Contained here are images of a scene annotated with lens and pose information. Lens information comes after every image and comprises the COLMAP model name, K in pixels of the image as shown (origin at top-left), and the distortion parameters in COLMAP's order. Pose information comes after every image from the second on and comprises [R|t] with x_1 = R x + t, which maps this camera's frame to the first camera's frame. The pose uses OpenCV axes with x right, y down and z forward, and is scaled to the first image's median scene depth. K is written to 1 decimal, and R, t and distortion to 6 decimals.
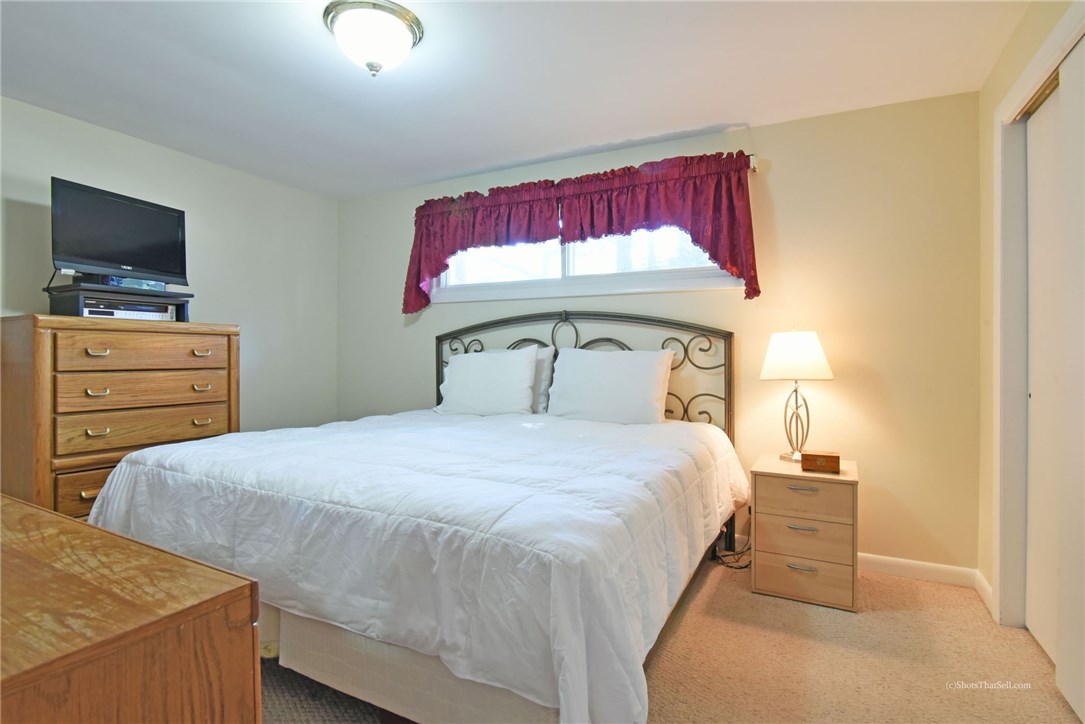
lens RADIAL K [[538.5, 0, 542.5], [0, 538.5, 362.0], [0, 0, 1]] dist [-0.006203, -0.000673]
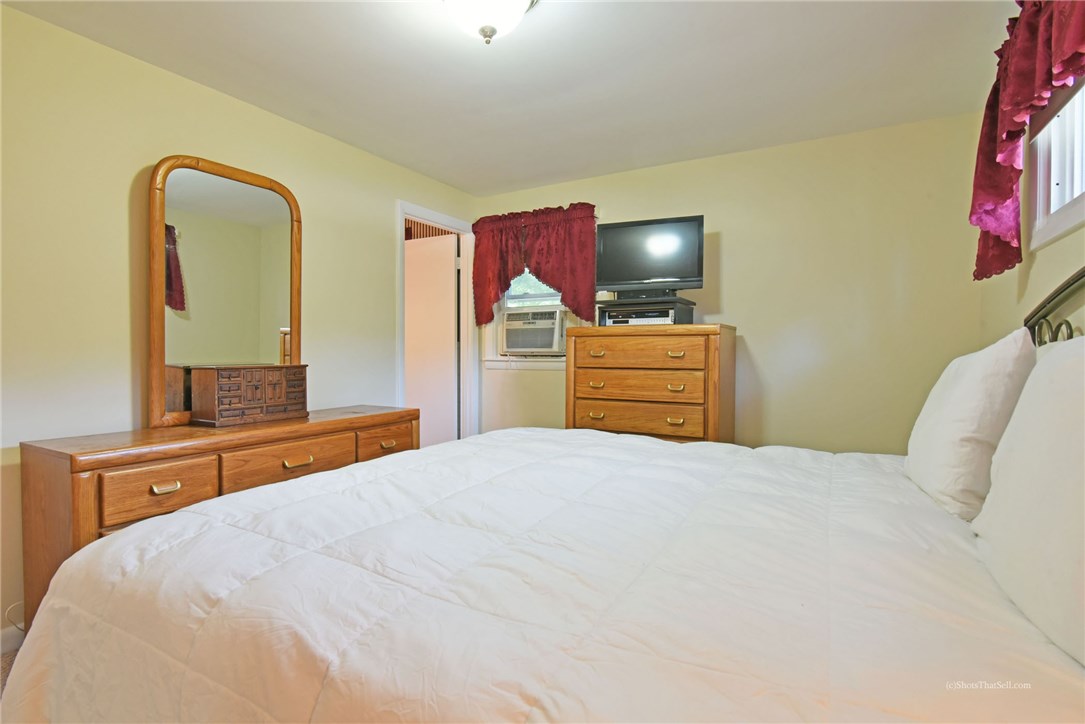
lens RADIAL K [[538.5, 0, 542.5], [0, 538.5, 362.0], [0, 0, 1]] dist [-0.006203, -0.000673]
pose [[-0.042252, 0.016430, -0.998972, 0.426773], [-0.014210, 0.999754, 0.017044, -0.015895], [0.999006, 0.014915, -0.042008, 0.835933]]
